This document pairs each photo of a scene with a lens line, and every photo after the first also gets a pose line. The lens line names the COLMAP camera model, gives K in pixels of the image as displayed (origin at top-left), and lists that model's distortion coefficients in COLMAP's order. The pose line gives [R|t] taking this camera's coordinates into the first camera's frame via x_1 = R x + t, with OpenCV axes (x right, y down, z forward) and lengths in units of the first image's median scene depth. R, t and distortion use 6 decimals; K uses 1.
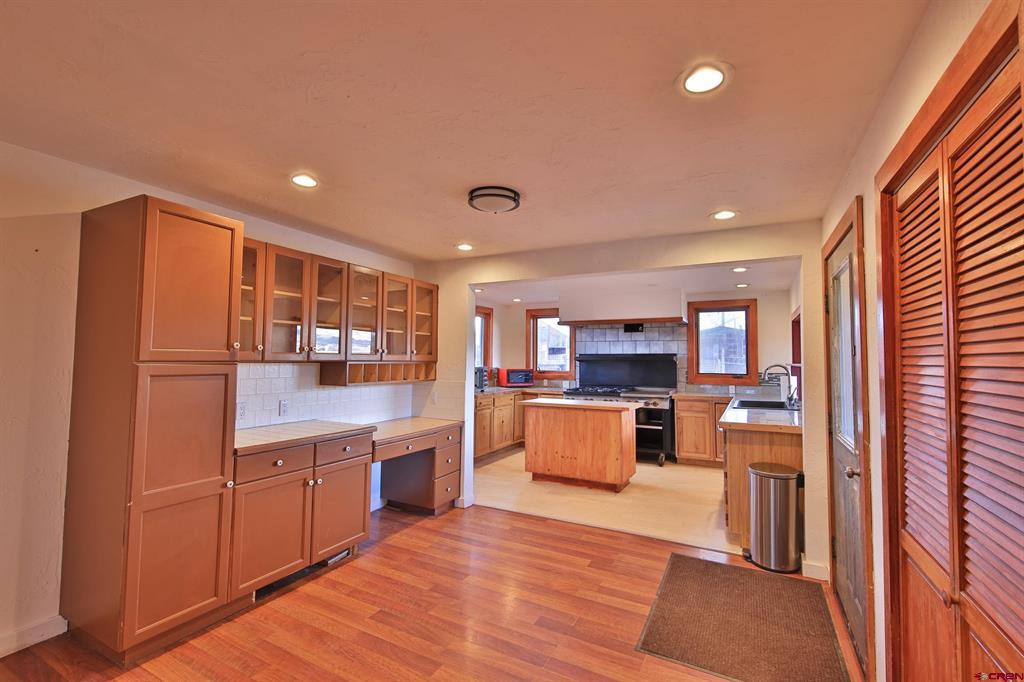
lens RADIAL K [[467.8, 0, 512.0], [0, 467.8, 341.0], [0, 0, 1]] dist [0.012091, -0.007030]
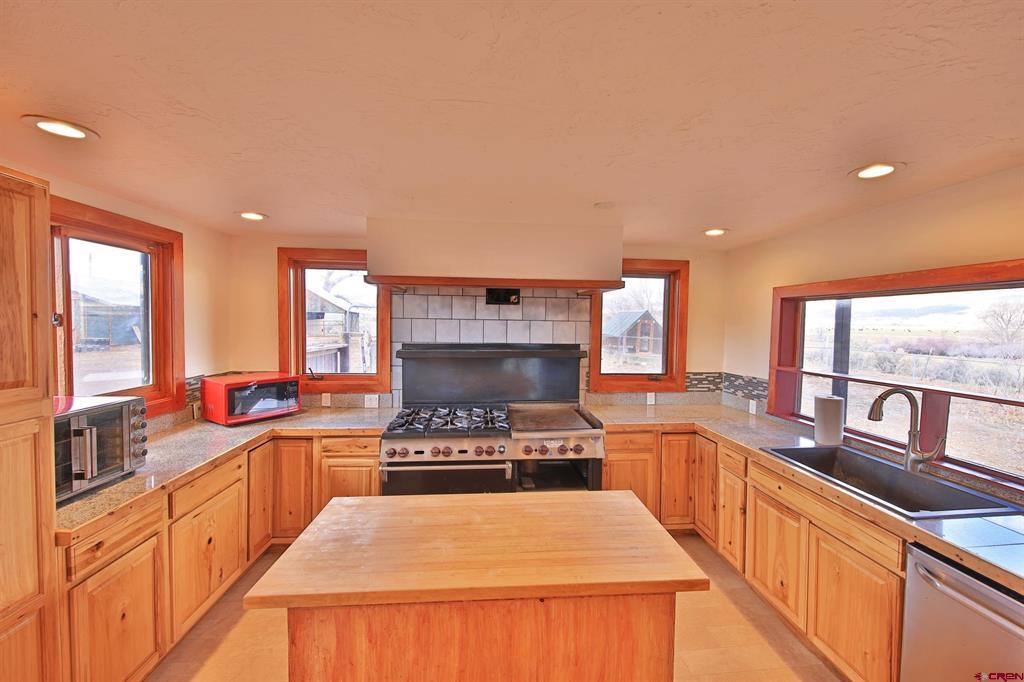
lens RADIAL K [[393.3, 0, 514.3], [0, 393.3, 339.2], [0, 0, 1]] dist [0.001411, 0.000049]
pose [[0.838048, -0.016907, 0.545334, 0.015424], [-0.031262, 0.996390, 0.078933, -0.016730], [-0.544700, -0.083198, 0.834494, 0.676191]]
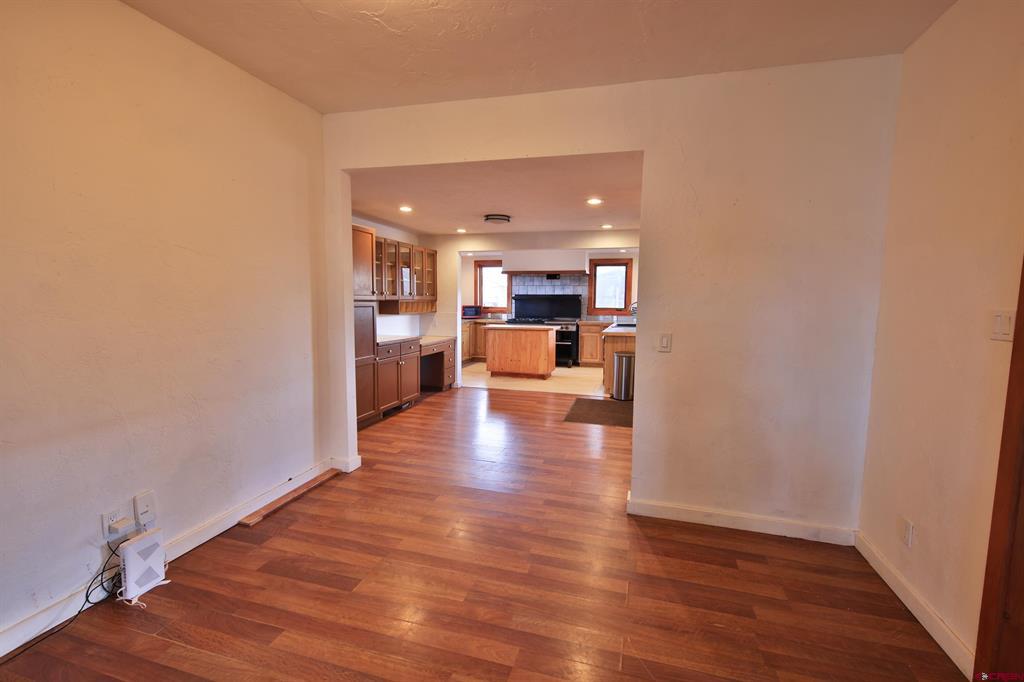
lens RADIAL K [[467.8, 0, 512.0], [0, 467.8, 341.0], [0, 0, 1]] dist [0.012091, -0.007030]
pose [[0.981343, -0.016242, 0.191580, -0.156738], [-0.009294, 0.991254, 0.131643, -0.021514], [-0.192042, -0.130968, 0.972608, -0.435825]]
